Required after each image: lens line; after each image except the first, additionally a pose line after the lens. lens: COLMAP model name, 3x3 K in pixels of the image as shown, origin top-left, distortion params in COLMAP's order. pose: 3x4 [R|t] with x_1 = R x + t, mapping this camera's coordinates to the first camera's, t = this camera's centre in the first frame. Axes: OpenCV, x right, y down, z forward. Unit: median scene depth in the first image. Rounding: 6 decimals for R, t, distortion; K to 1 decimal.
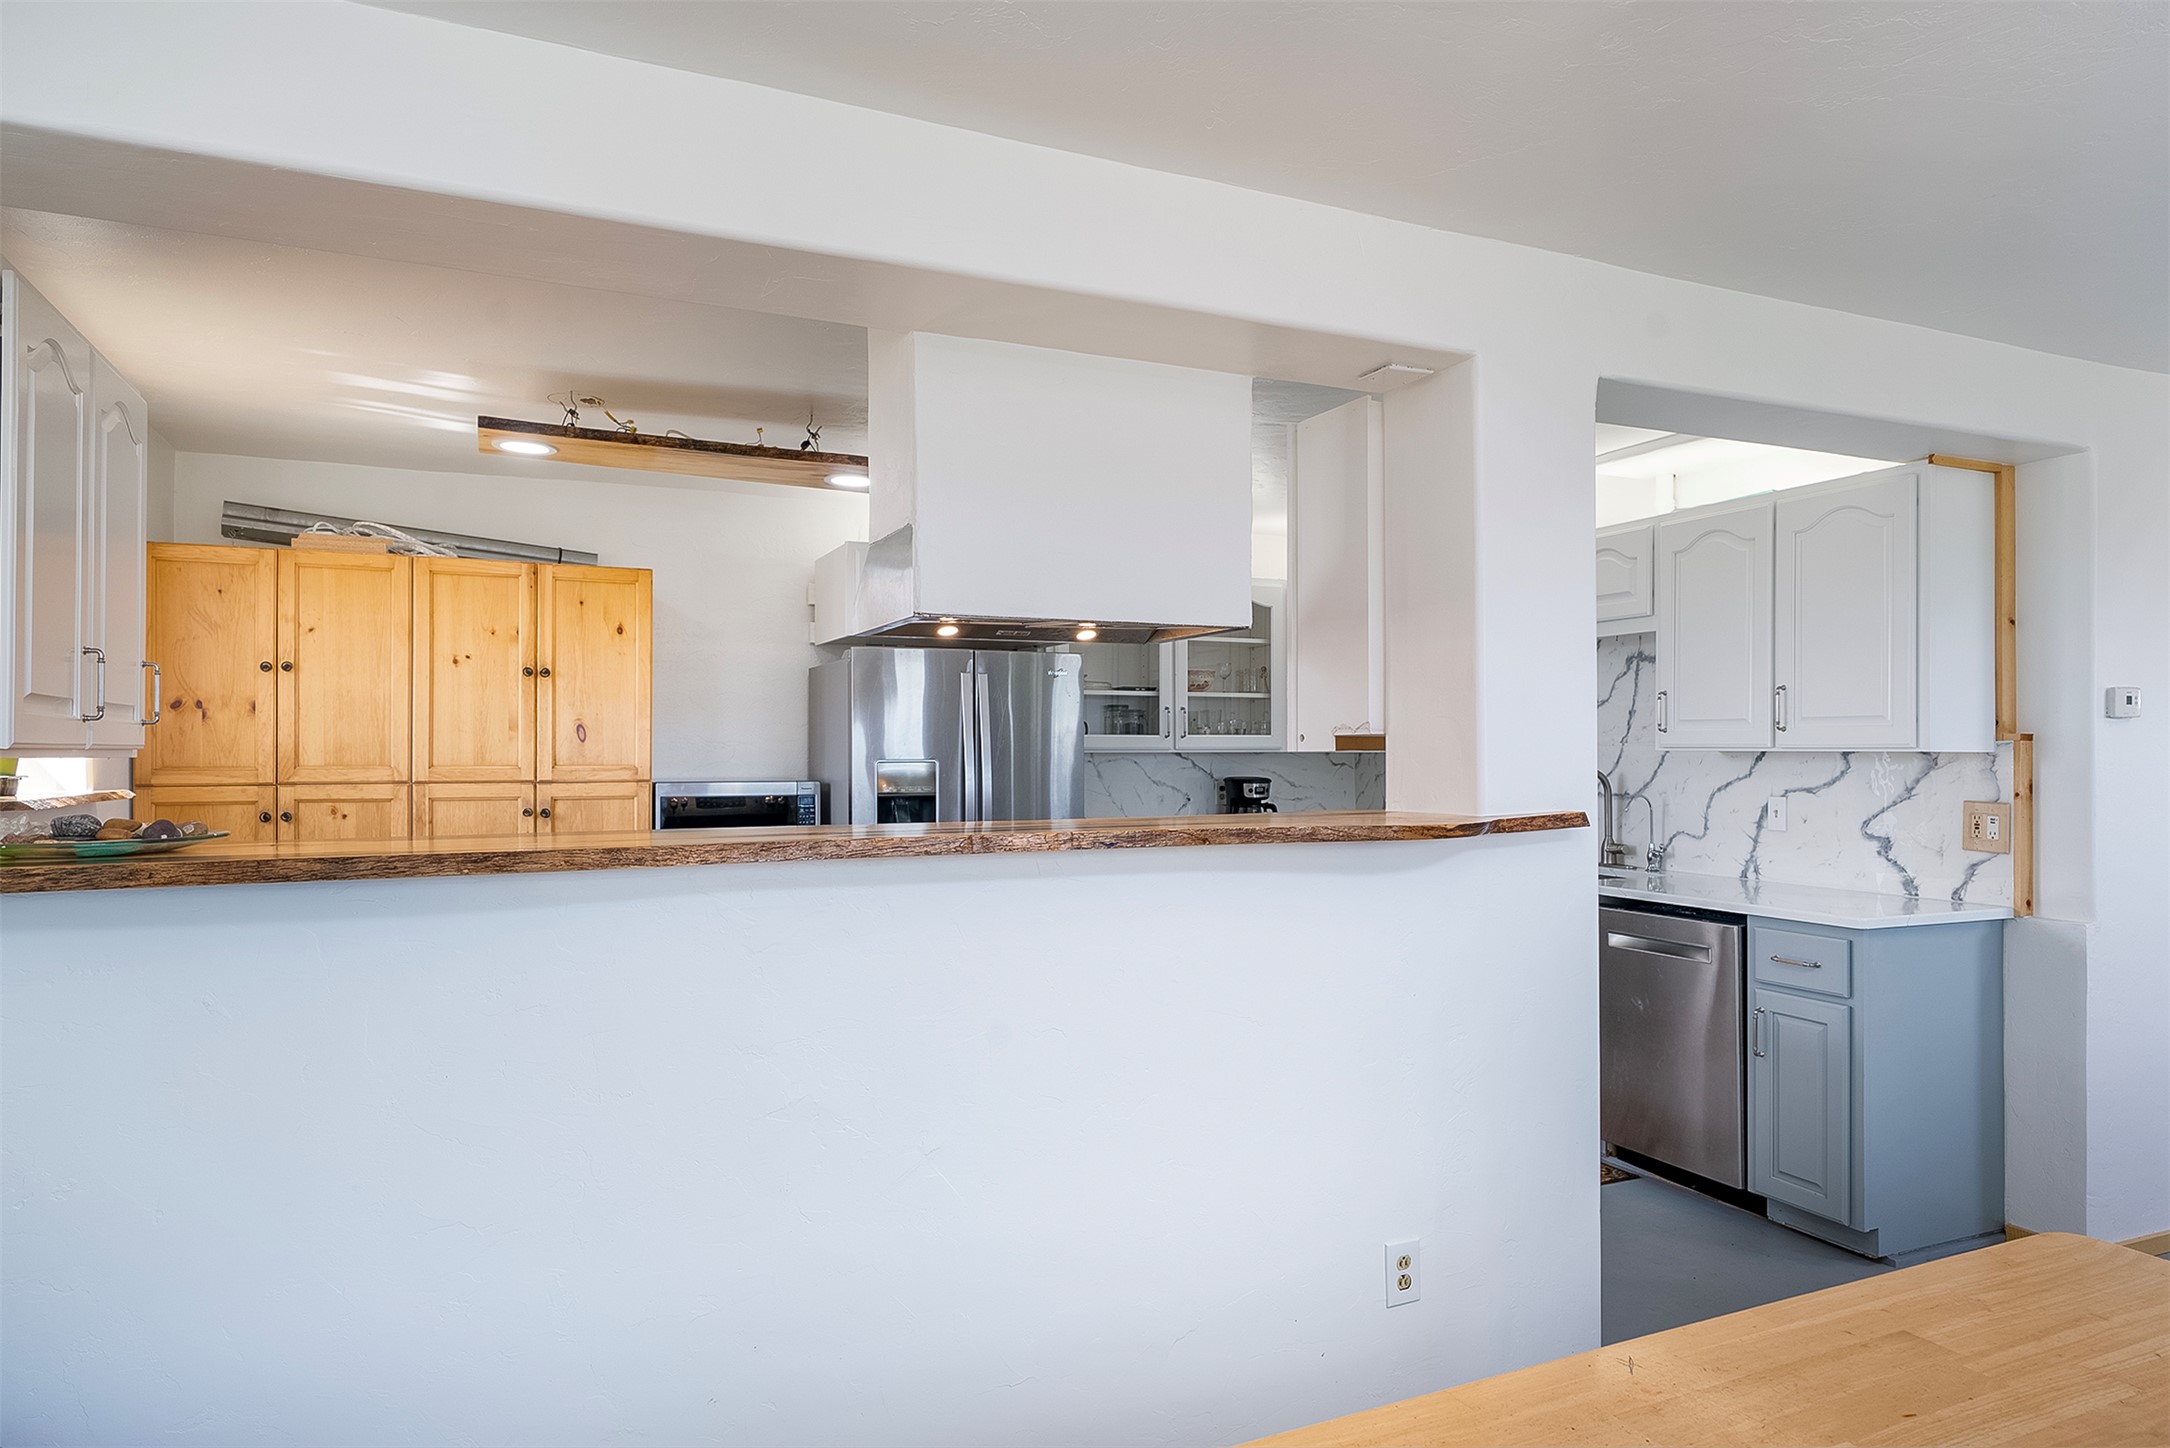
lens RADIAL K [[1349.6, 0, 1094.1], [0, 1349.6, 743.6], [0, 0, 1]] dist [0.000133, 0.000059]
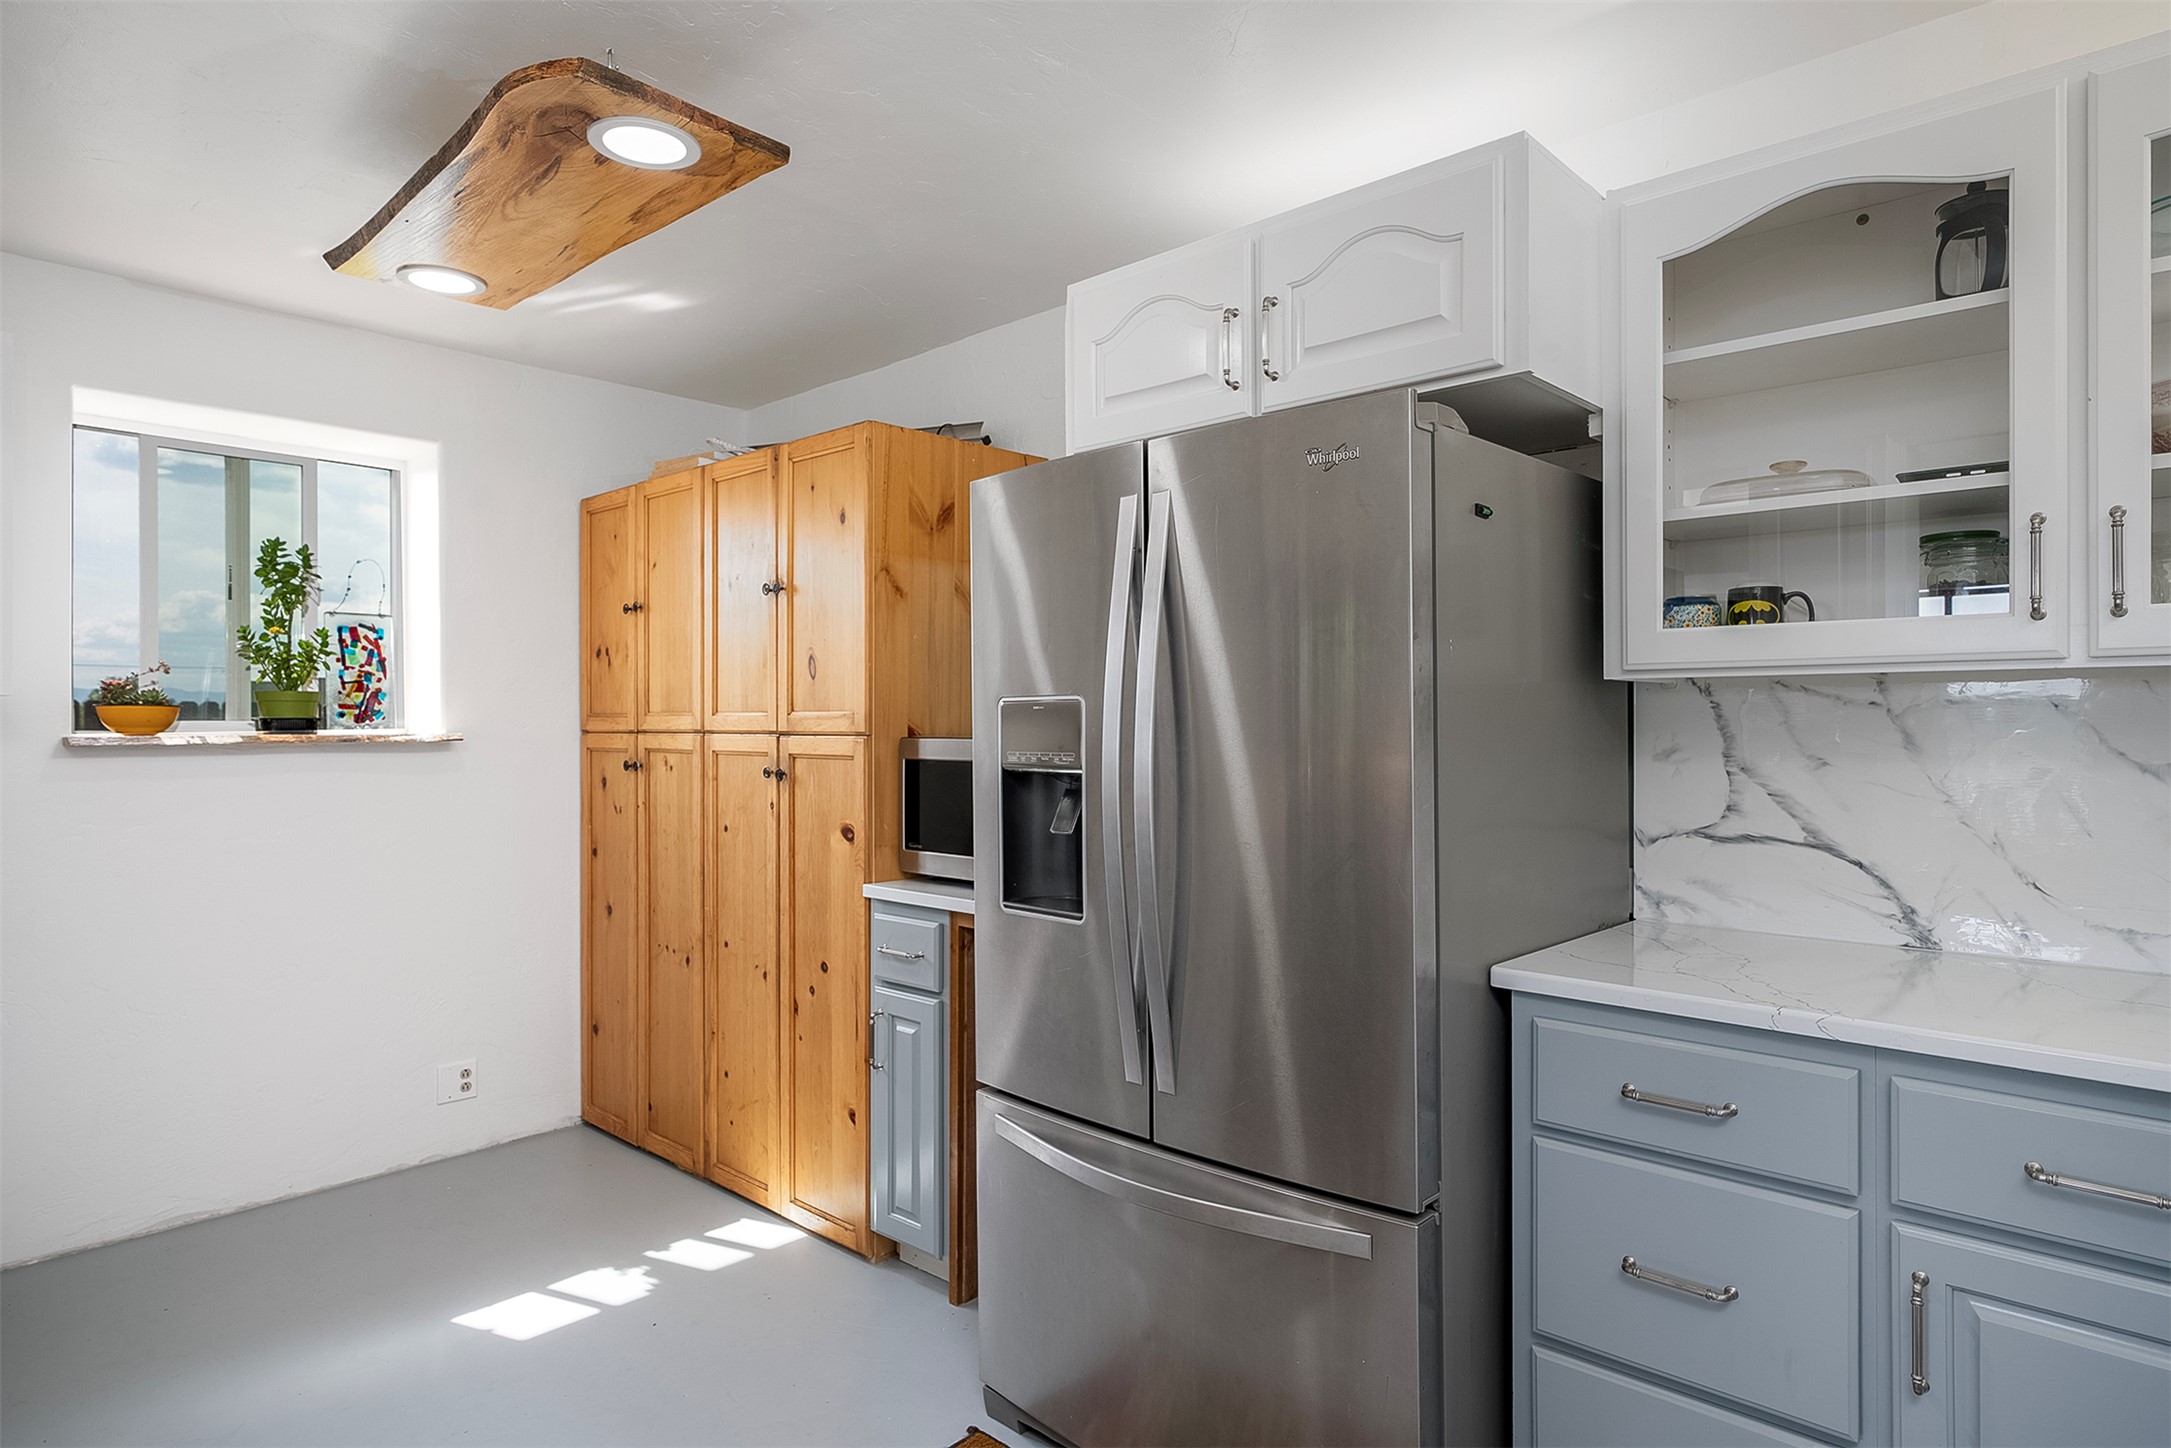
lens RADIAL K [[1214.6, 0, 1080.6], [0, 1214.6, 721.2], [0, 0, 1]] dist [0.001050, 0.000452]
pose [[0.376161, 0.001062, -0.926554, 0.285966], [0.006384, 0.999973, 0.003738, 0.020164], [0.926532, -0.007321, 0.376144, 0.899222]]
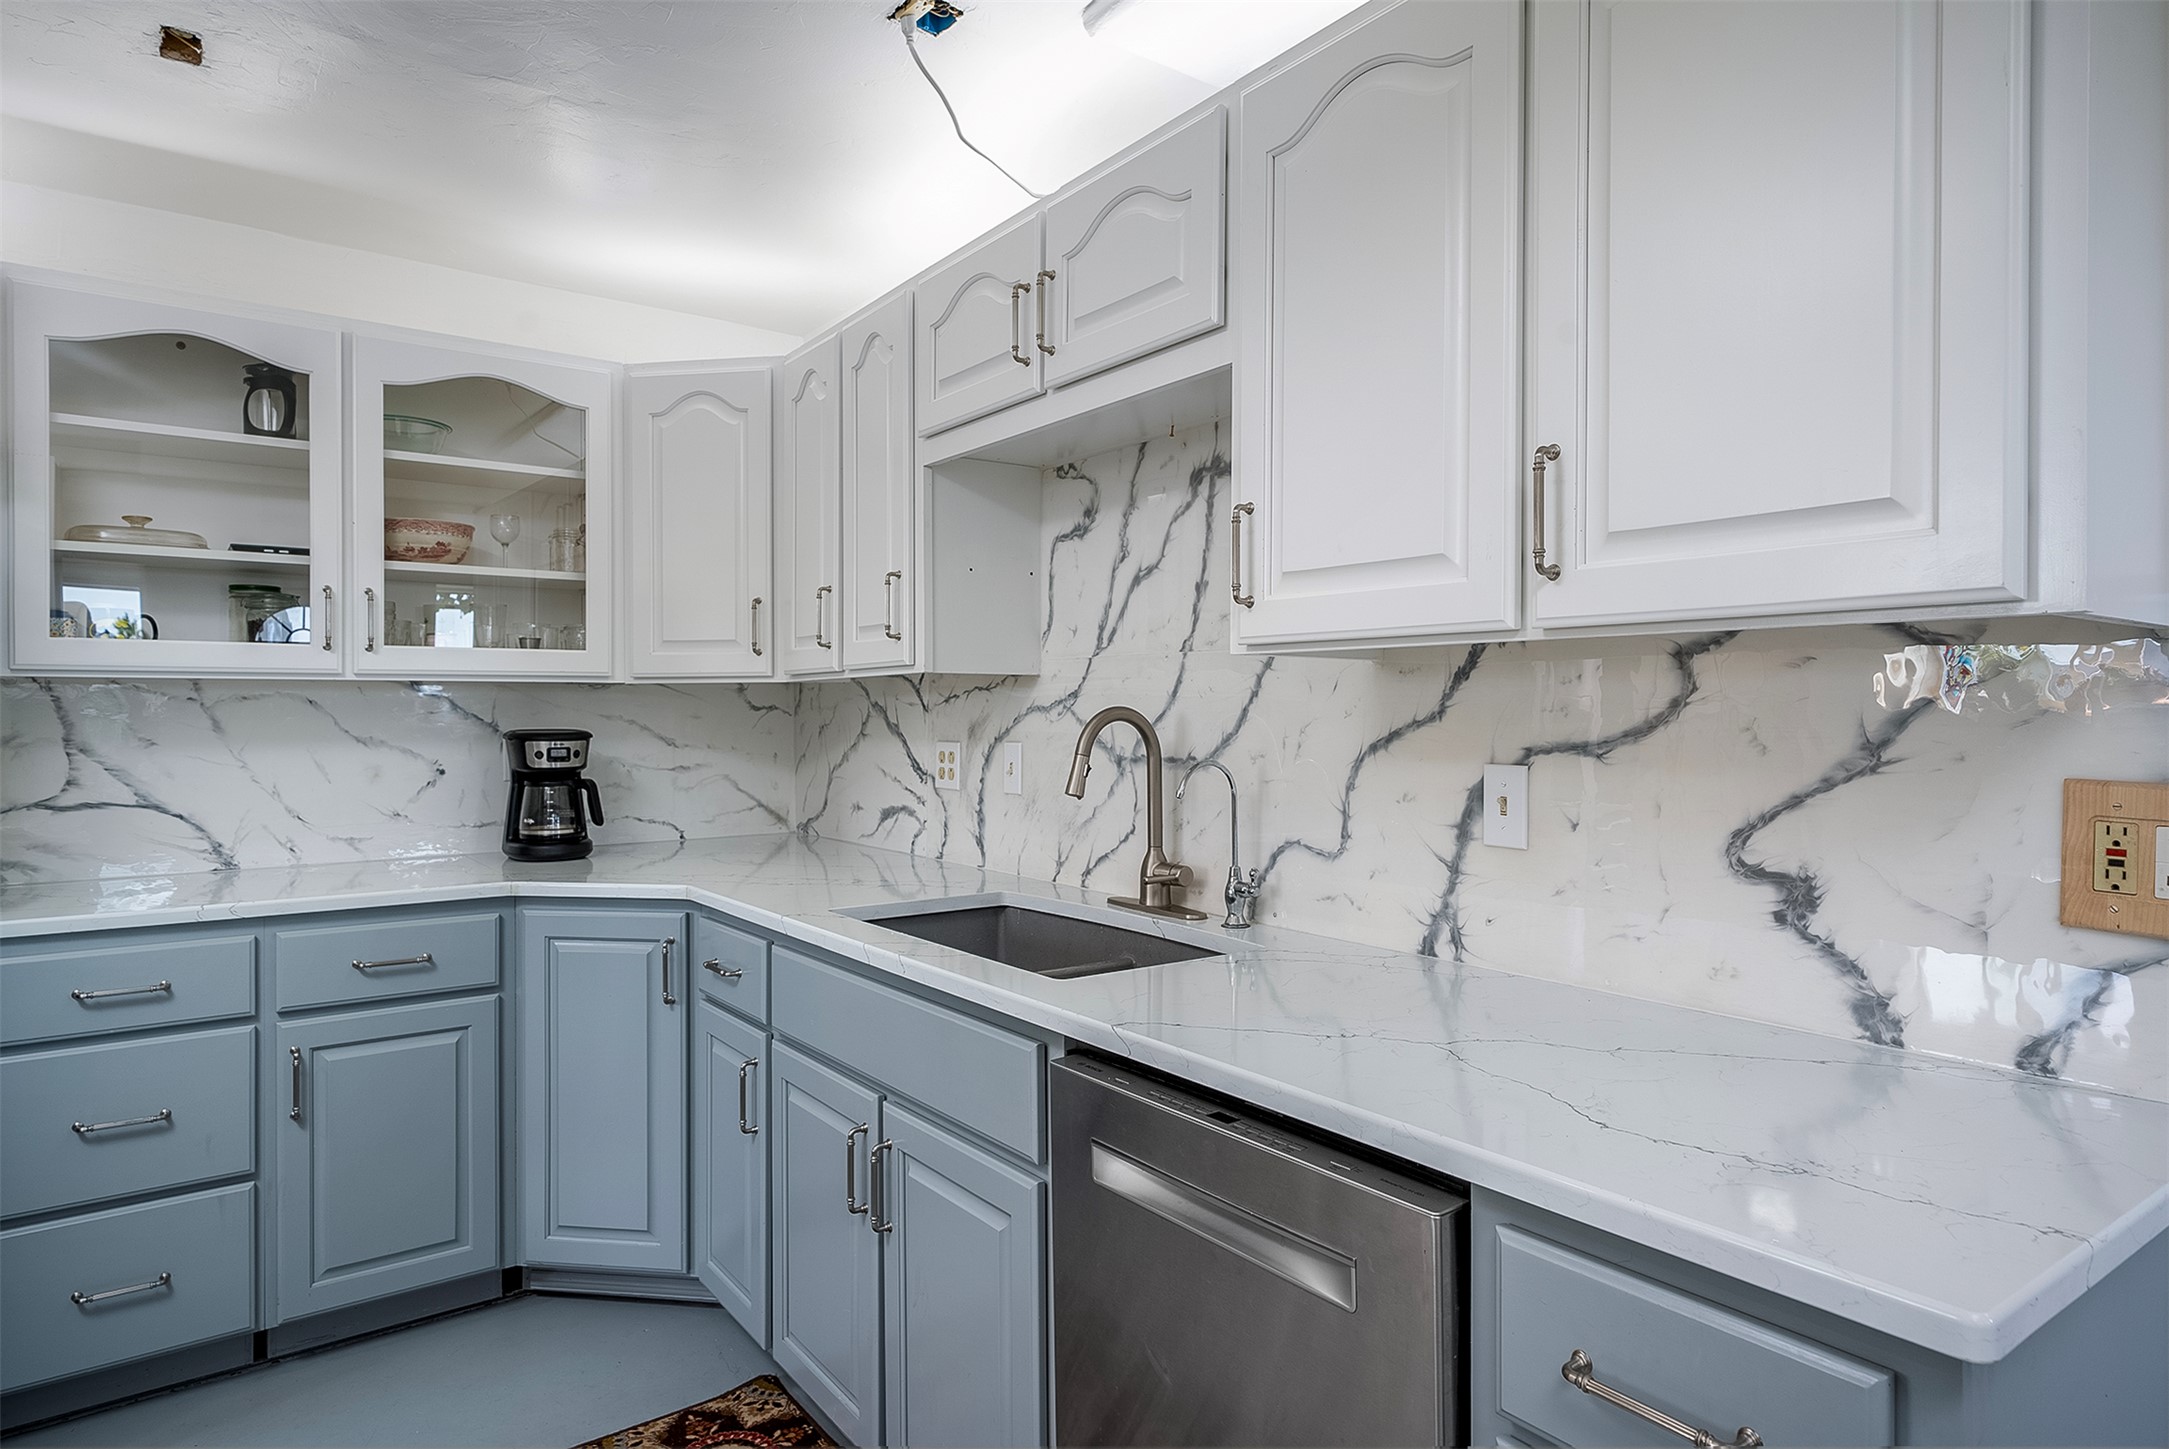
lens RADIAL K [[1213.5, 0, 1081.8], [0, 1213.5, 711.6], [0, 0, 1]] dist [0.001050, 0.000452]
pose [[0.978852, -0.001991, 0.204559, 0.298605], [0.001030, 0.999988, 0.004803, 0.020902], [-0.204566, -0.004490, 0.978842, 0.652351]]
